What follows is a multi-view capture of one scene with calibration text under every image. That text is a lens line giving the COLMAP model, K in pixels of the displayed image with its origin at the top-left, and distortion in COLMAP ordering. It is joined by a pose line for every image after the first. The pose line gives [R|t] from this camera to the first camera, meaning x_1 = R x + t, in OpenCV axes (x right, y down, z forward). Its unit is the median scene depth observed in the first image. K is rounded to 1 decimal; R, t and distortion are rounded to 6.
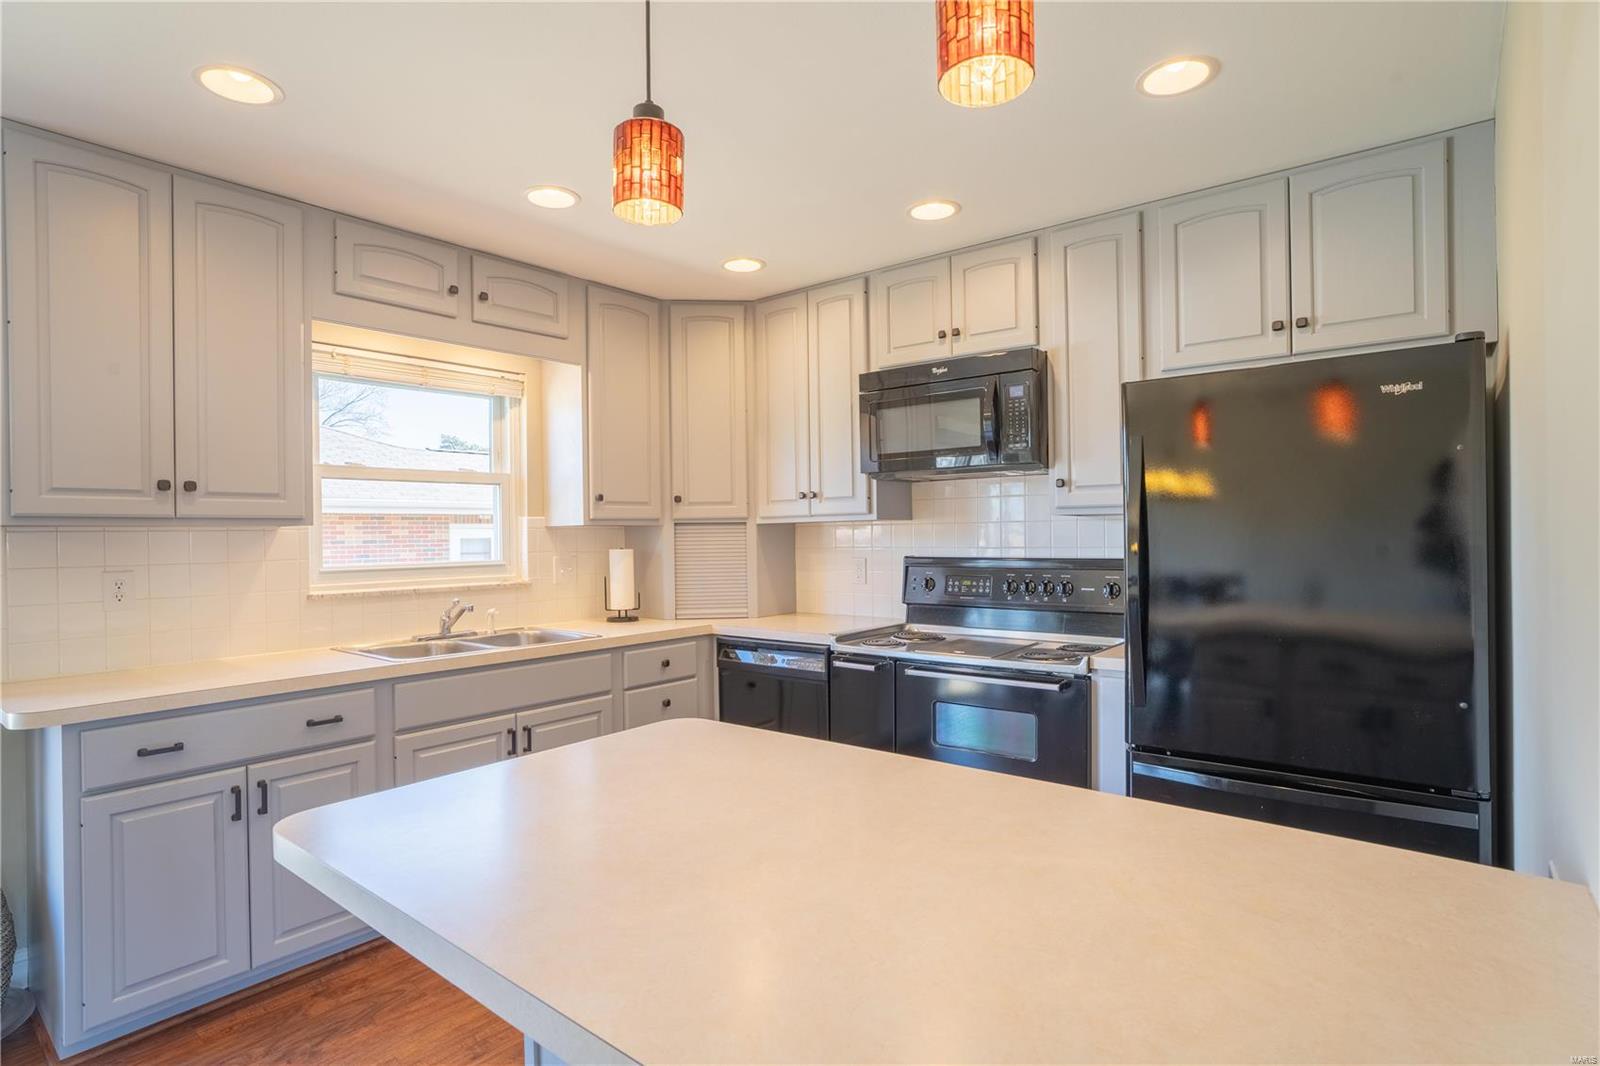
lens RADIAL K [[805.7, 0, 800.0], [0, 805.7, 533.0], [0, 0, 1]] dist [-0.001662, 0.000071]
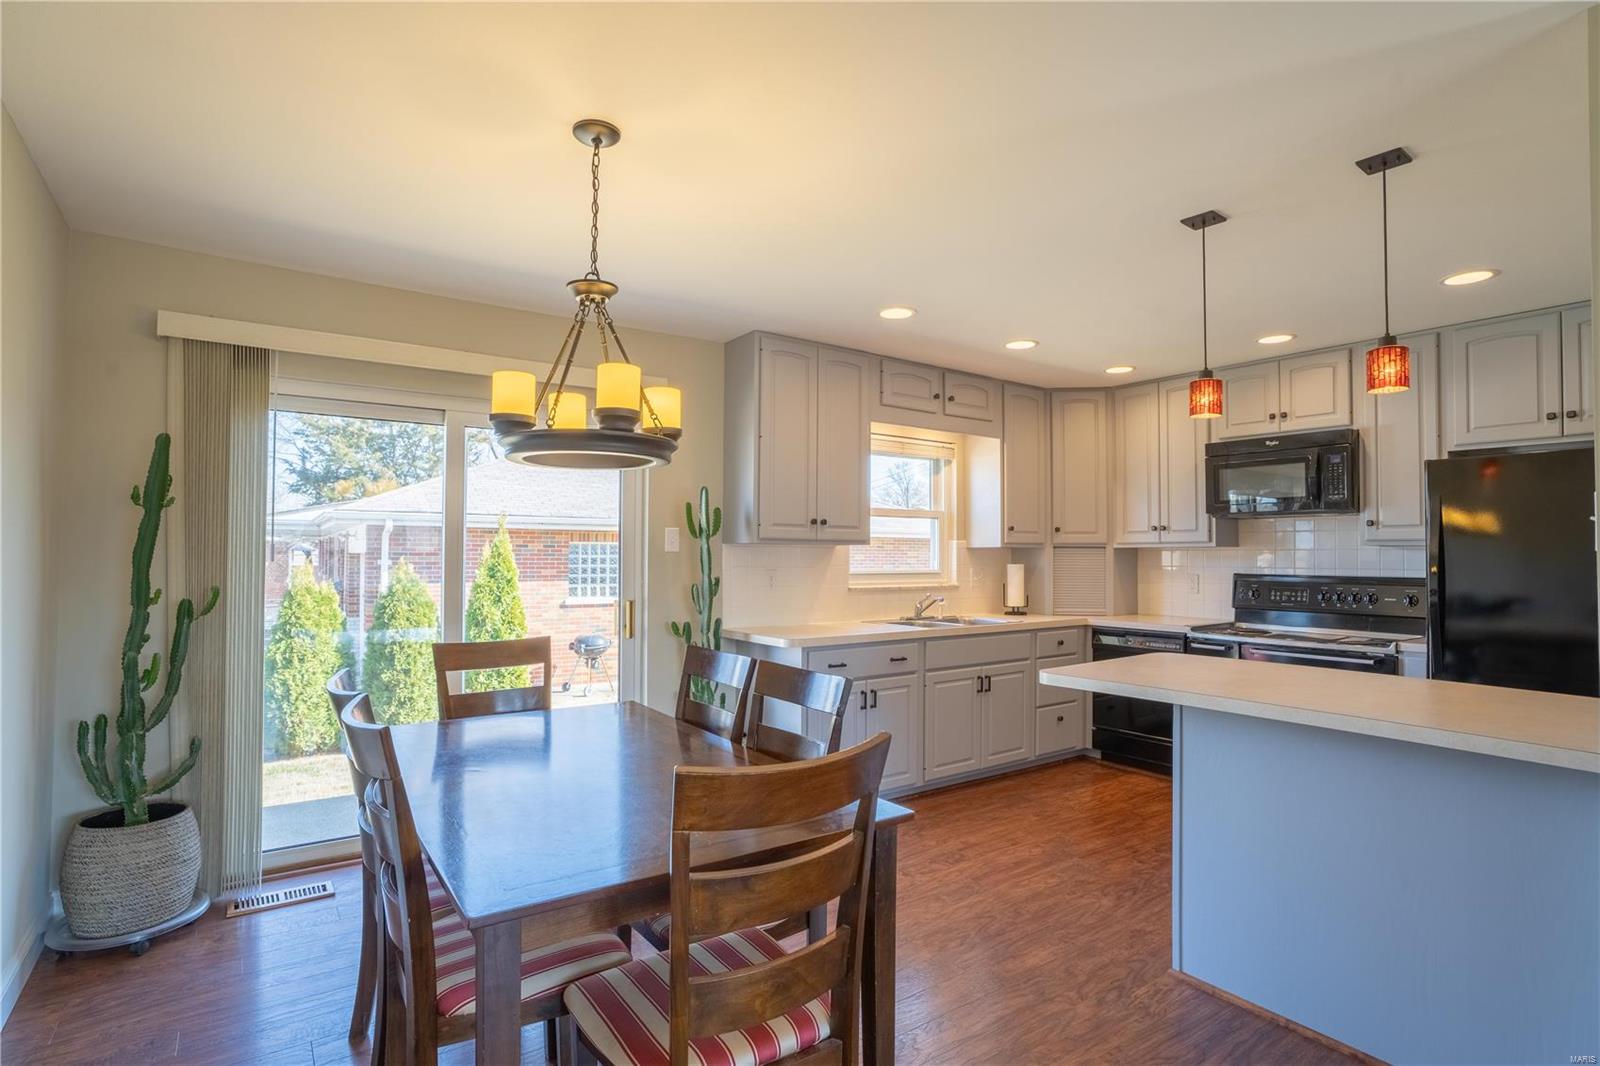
lens RADIAL K [[903.7, 0, 800.0], [0, 903.7, 533.0], [0, 0, 1]] dist [0.059814, 0.002697]
pose [[0.984224, 0.012656, -0.176476, -0.352151], [-0.016869, 0.999607, -0.022394, 0.008255], [0.176123, 0.025018, 0.984050, -0.727668]]
